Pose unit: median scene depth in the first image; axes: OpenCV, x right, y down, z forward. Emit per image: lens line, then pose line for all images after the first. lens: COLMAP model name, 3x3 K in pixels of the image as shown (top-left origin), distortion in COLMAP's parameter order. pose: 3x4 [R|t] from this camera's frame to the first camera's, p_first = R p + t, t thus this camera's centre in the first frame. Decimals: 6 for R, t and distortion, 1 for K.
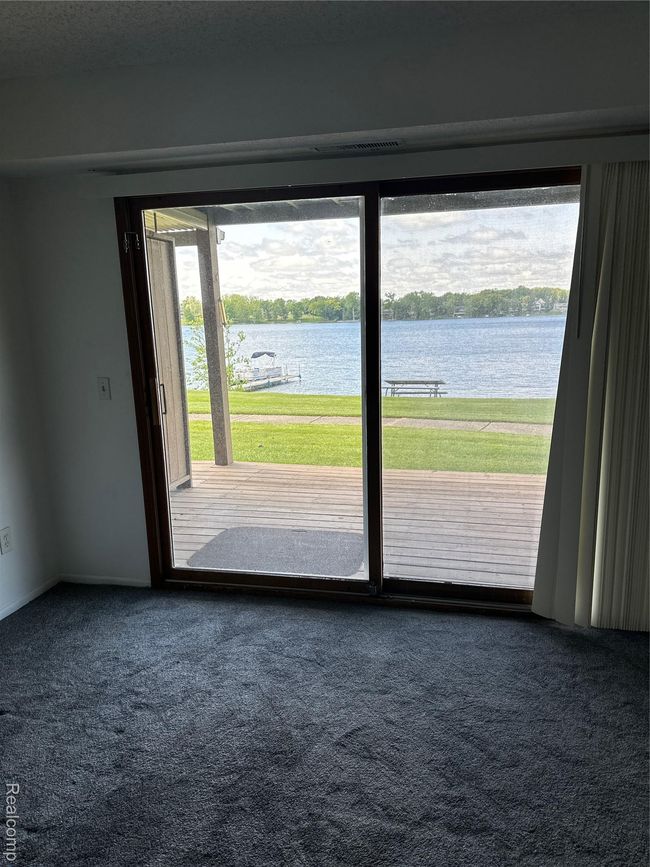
lens RADIAL K [[611.0, 0, 333.0], [0, 611.0, 437.6], [0, 0, 1]] dist [0.066451, -0.070149]
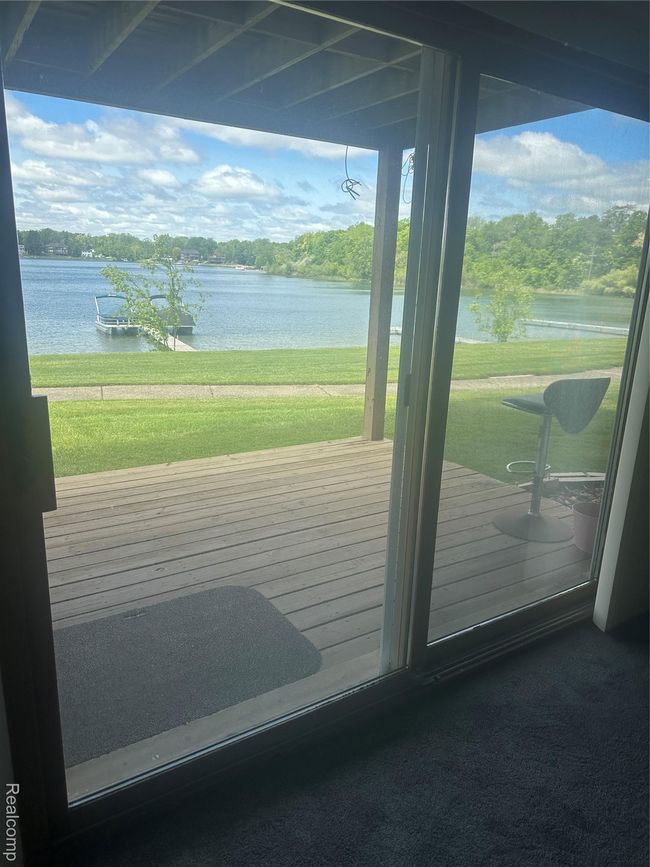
lens RADIAL K [[611.0, 0, 329.1], [0, 611.0, 432.4], [0, 0, 1]] dist [0.066451, -0.070149]
pose [[0.695499, -0.142492, 0.704256, -0.440284], [0.087872, 0.989649, 0.113457, -0.103396], [-0.713133, -0.017025, 0.700822, 0.595619]]
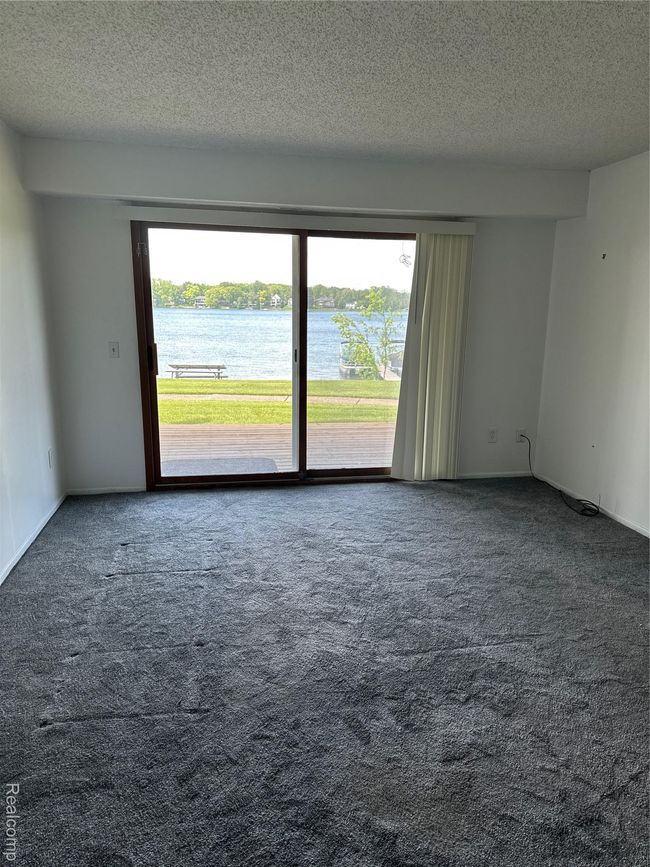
lens RADIAL K [[611.0, 0, 321.8], [0, 611.0, 434.2], [0, 0, 1]] dist [0.066451, -0.070149]
pose [[0.922981, -0.044547, 0.382258, -0.494476], [0.041057, 0.999007, 0.017285, 0.111171], [-0.382648, -0.000259, 0.923894, -0.513727]]
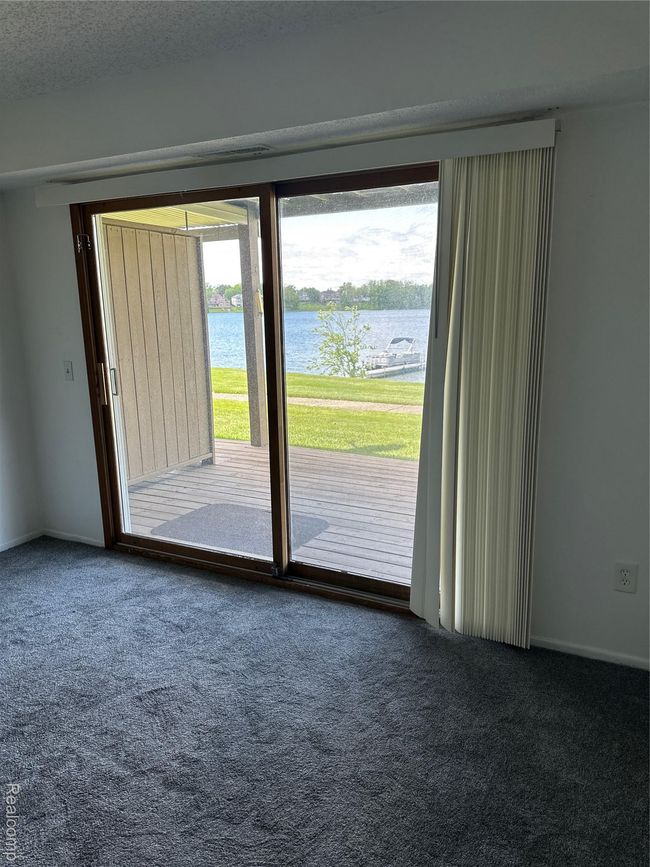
lens RADIAL K [[611.0, 0, 325.5], [0, 611.0, 431.1], [0, 0, 1]] dist [0.066451, -0.070149]
pose [[0.967585, 0.058403, -0.245698, 0.390759], [-0.055286, 0.998279, 0.019571, -0.017073], [0.246418, -0.005353, 0.969149, 0.002579]]
